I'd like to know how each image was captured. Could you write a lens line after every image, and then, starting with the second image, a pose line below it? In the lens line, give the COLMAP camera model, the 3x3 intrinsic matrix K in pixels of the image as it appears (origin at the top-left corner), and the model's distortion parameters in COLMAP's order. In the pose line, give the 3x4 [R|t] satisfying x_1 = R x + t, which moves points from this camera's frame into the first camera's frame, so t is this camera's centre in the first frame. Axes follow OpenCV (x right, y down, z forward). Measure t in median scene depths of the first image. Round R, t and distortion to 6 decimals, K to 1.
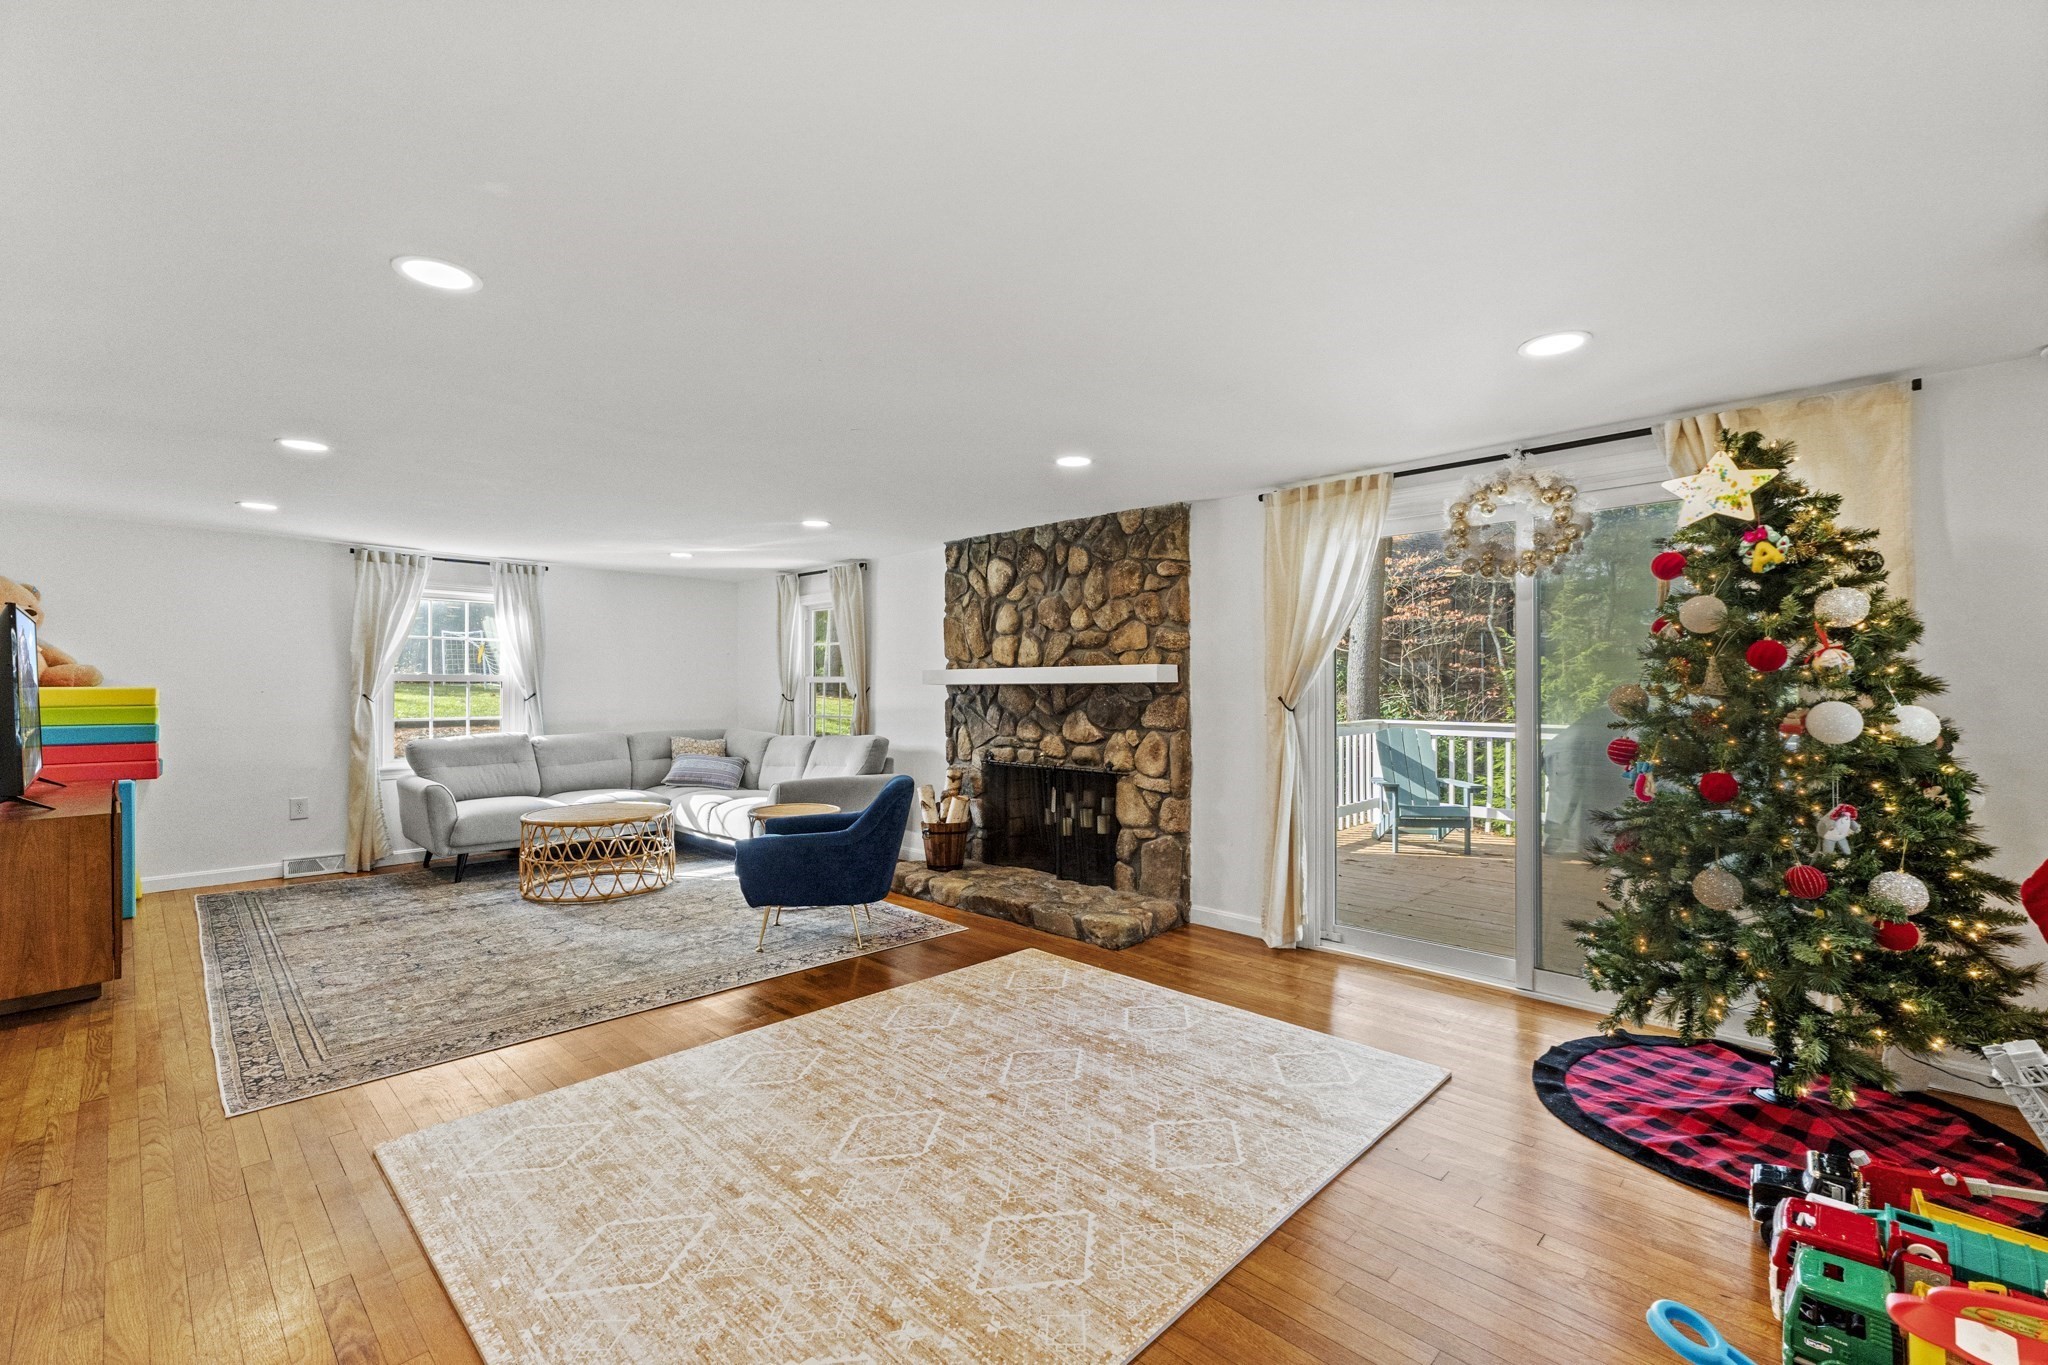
lens RADIAL K [[873.1, 0, 1024.0], [0, 873.1, 682.5], [0, 0, 1]] dist [0.004119, 0.000457]
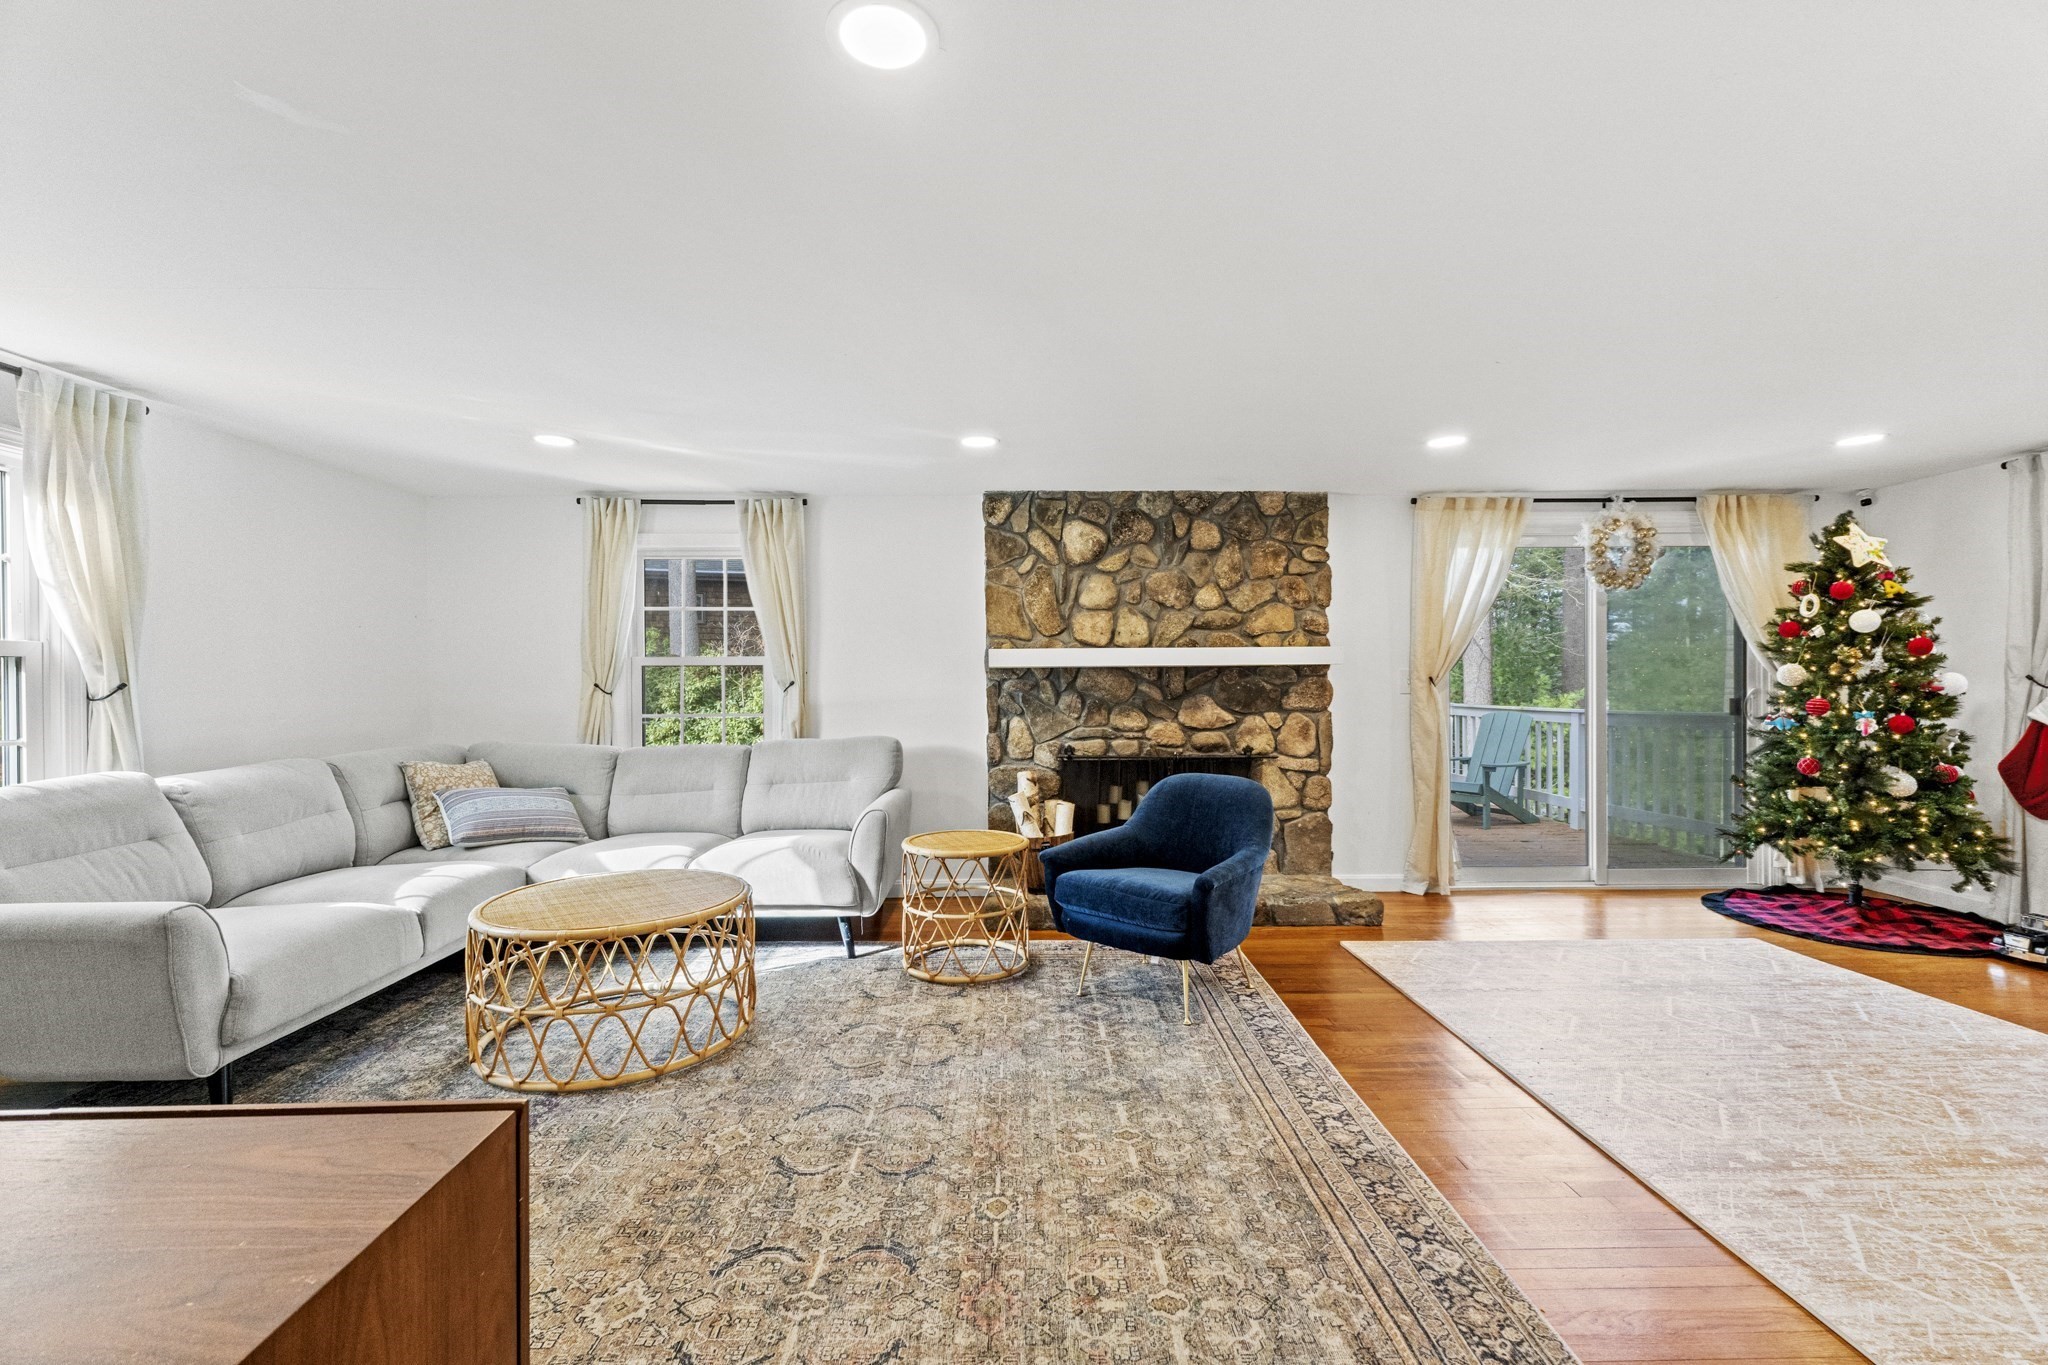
lens RADIAL K [[878.4, 0, 1003.2], [0, 878.4, 684.4], [0, 0, 1]] dist [0.002854, 0.000034]
pose [[0.705270, -0.008076, 0.708893, -0.806289], [0.000927, 0.999945, 0.010470, 0.011830], [-0.708938, -0.006727, 0.705238, 0.510253]]
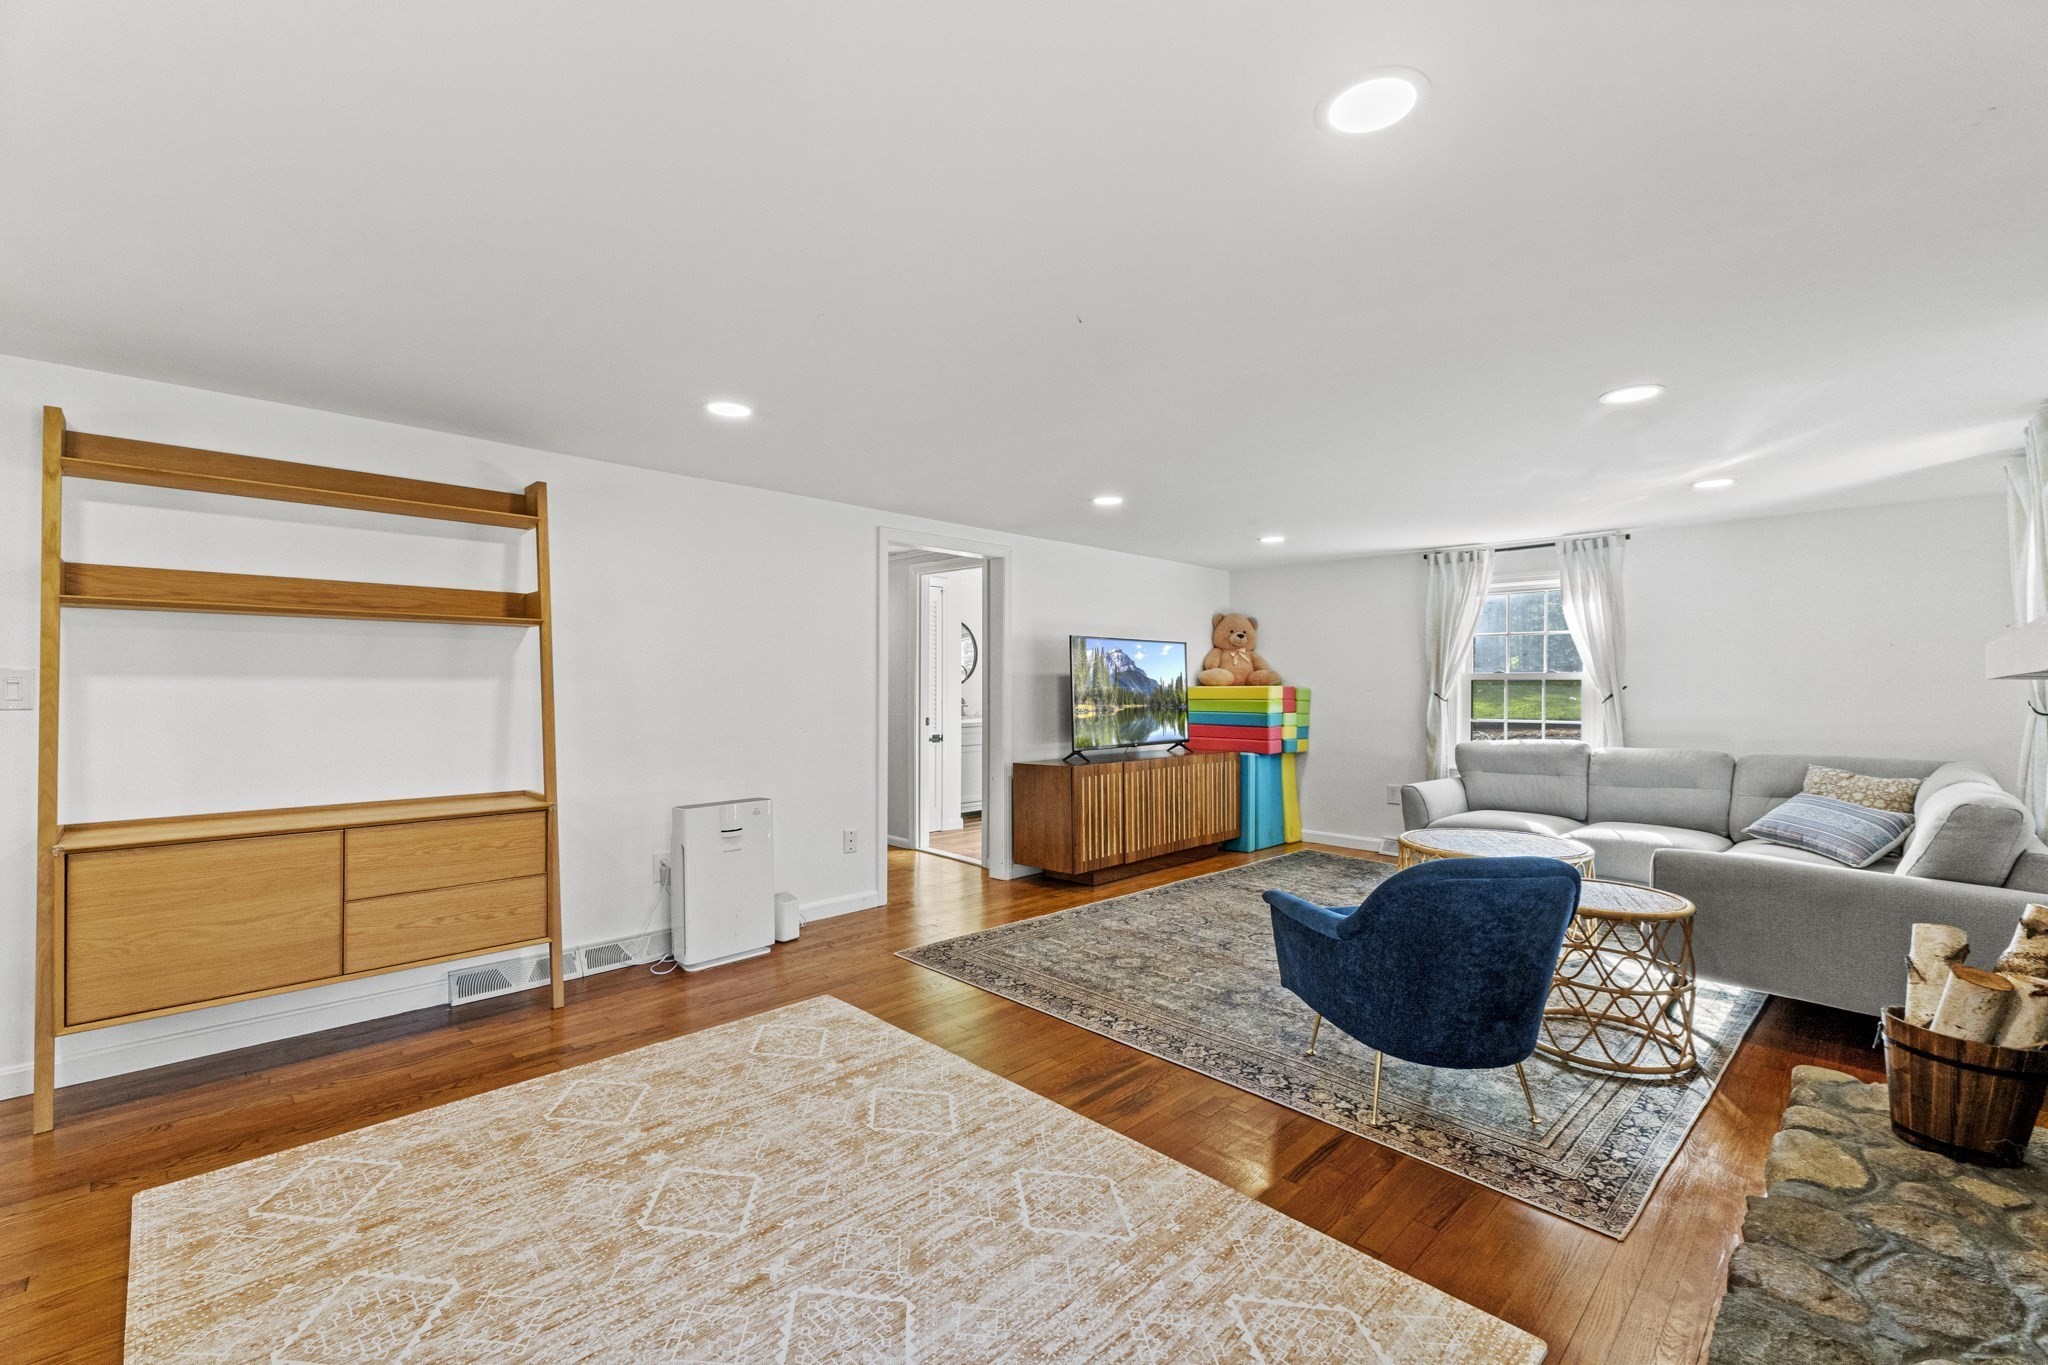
lens RADIAL K [[868.5, 0, 1024.0], [0, 868.5, 682.5], [0, 0, 1]] dist [0.002175, 0.000181]
pose [[-0.009981, -0.003898, -0.999943, 0.353549], [0.000782, 0.999992, -0.003906, 0.005807], [0.999950, -0.000821, -0.009977, 0.668192]]
